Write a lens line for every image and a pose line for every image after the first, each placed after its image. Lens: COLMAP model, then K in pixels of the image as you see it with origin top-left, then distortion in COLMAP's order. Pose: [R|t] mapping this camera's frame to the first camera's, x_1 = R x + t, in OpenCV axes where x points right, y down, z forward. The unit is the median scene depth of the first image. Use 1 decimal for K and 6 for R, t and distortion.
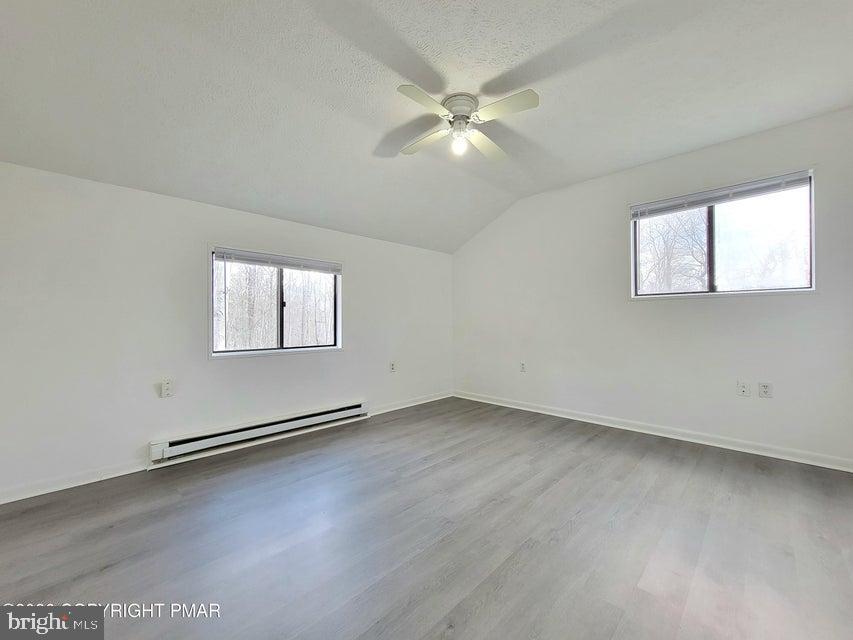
lens RADIAL K [[349.2, 0, 428.6], [0, 349.2, 321.7], [0, 0, 1]] dist [-0.001962, -0.000124]
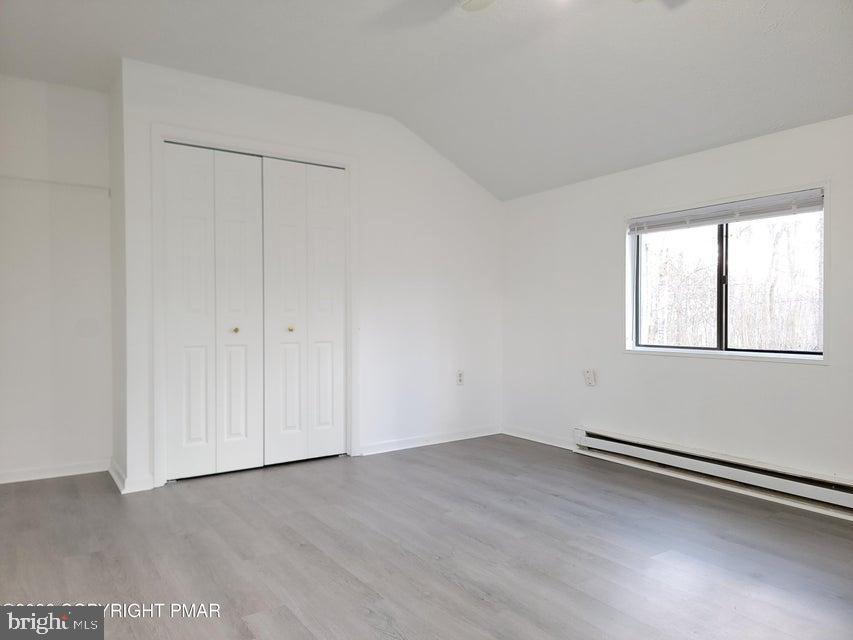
lens RADIAL K [[599.5, 0, 427.8], [0, 599.5, 319.7], [0, 0, 1]] dist [0.059223, -0.001157]
pose [[-0.203353, 0.005352, -0.979091, 0.992407], [0.006046, 0.999973, 0.004211, 0.017886], [0.979087, -0.005063, -0.203380, 0.883356]]
